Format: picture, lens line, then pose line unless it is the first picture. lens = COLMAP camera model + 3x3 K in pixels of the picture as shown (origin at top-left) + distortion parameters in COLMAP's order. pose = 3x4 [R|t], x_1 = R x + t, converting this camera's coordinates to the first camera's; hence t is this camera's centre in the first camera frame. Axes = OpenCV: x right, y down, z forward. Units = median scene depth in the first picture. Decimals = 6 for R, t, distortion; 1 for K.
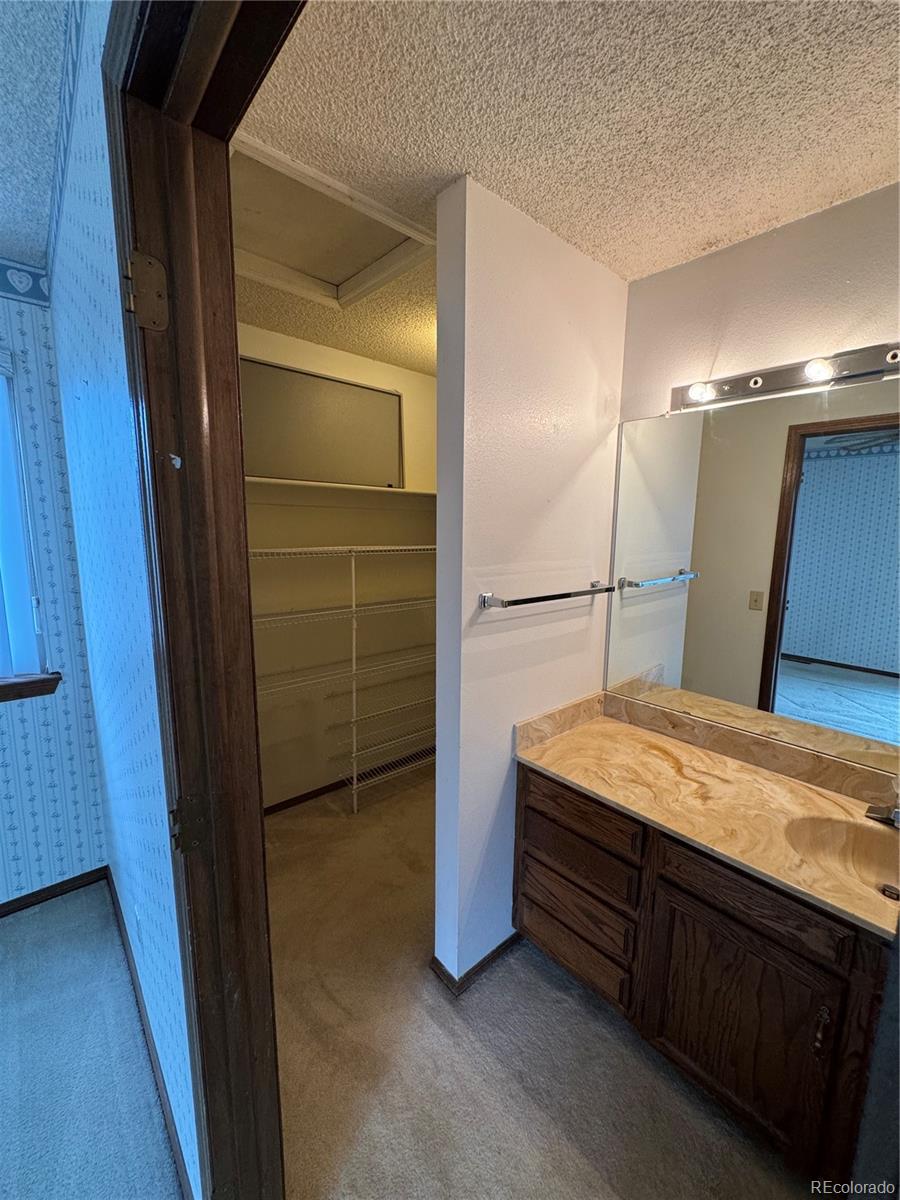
lens RADIAL K [[478.6, 0, 451.3], [0, 478.6, 597.6], [0, 0, 1]] dist [-0.007012, 0.001067]
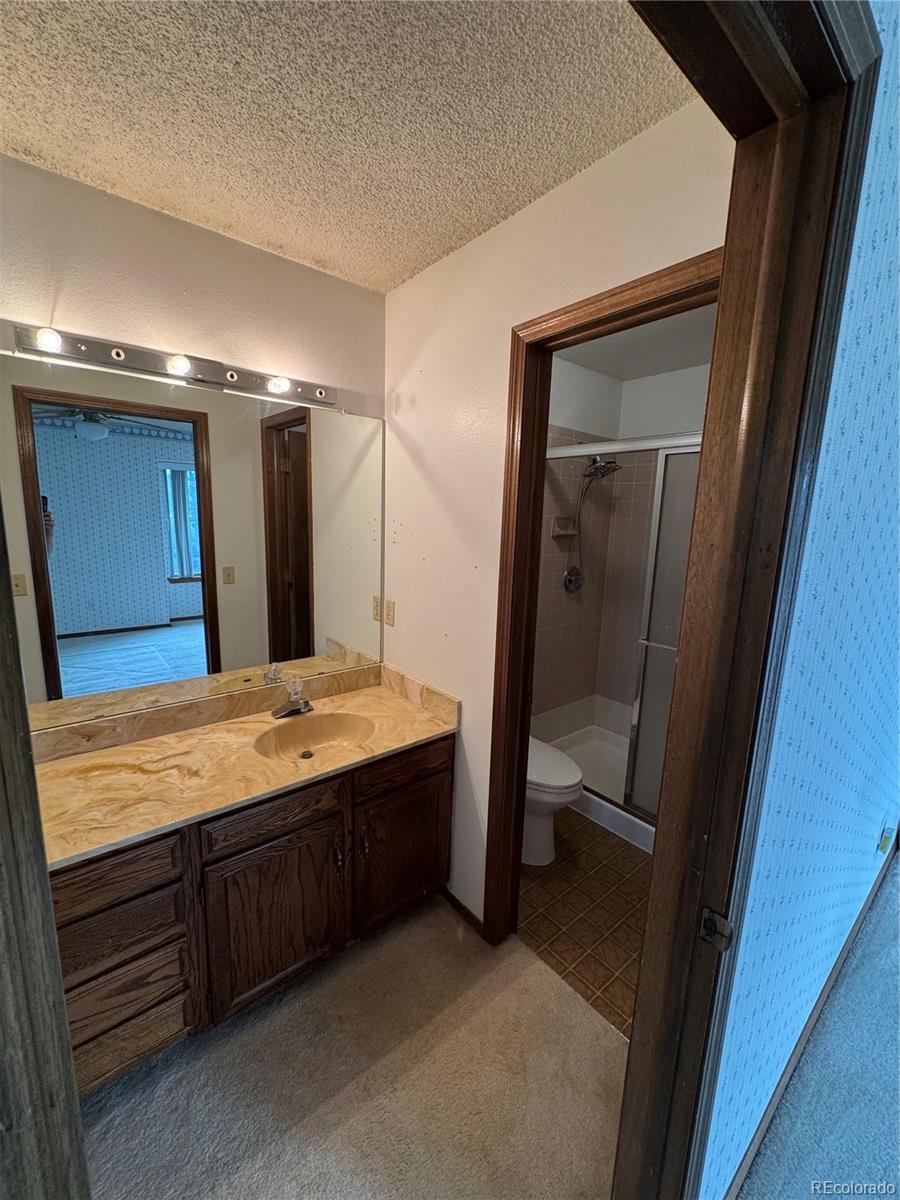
lens RADIAL K [[478.6, 0, 449.4], [0, 478.6, 597.9], [0, 0, 1]] dist [-0.007012, 0.001067]
pose [[0.039586, -0.185162, 0.981910, -0.359478], [0.116248, 0.976861, 0.179523, -0.066646], [-0.992431, 0.107039, 0.060195, 0.327029]]
